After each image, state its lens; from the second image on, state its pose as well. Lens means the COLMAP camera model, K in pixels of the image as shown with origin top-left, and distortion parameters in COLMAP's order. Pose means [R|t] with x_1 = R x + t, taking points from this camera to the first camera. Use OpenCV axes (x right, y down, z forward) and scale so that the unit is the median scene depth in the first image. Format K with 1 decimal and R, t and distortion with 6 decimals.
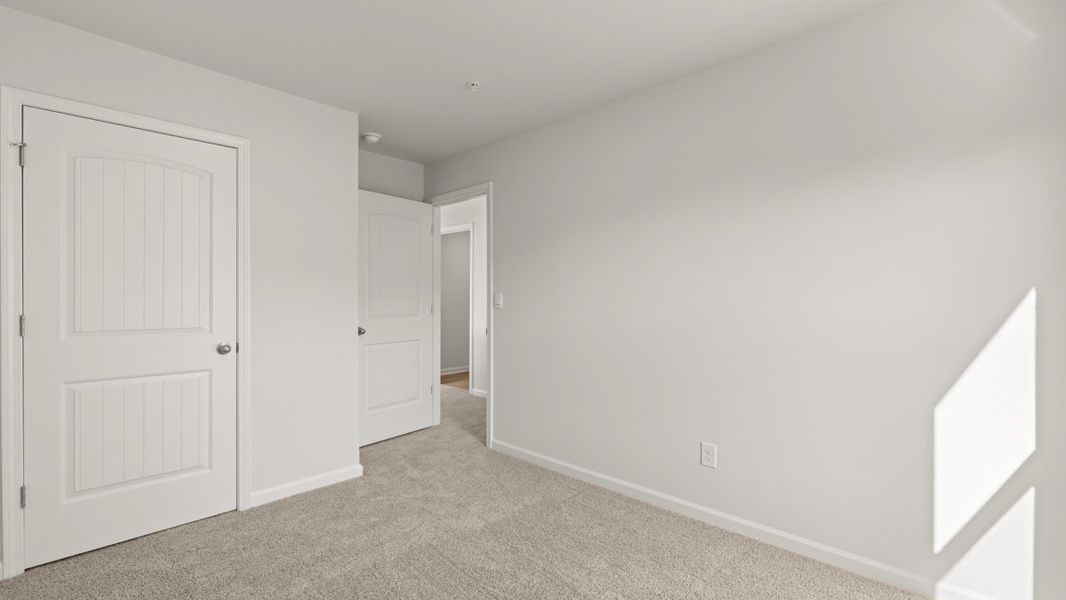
lens RADIAL K [[462.8, 0, 532.5], [0, 462.8, 294.1], [0, 0, 1]] dist [-0.005231, -0.000116]
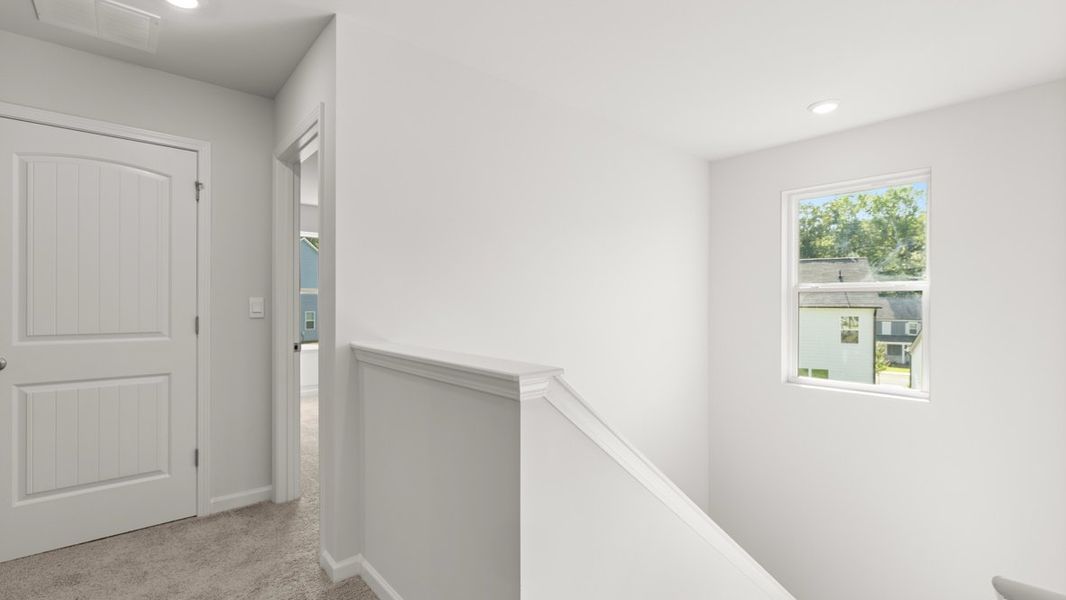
lens RADIAL K [[419.5, 0, 533.0], [0, 419.5, 300.0], [0, 0, 1]] dist [-0.001590, -0.000087]
pose [[0.992587, 0.001323, -0.121532, 0.207079], [-0.001261, 0.999999, 0.000591, 0.002300], [0.121533, -0.000434, 0.992587, 0.215155]]
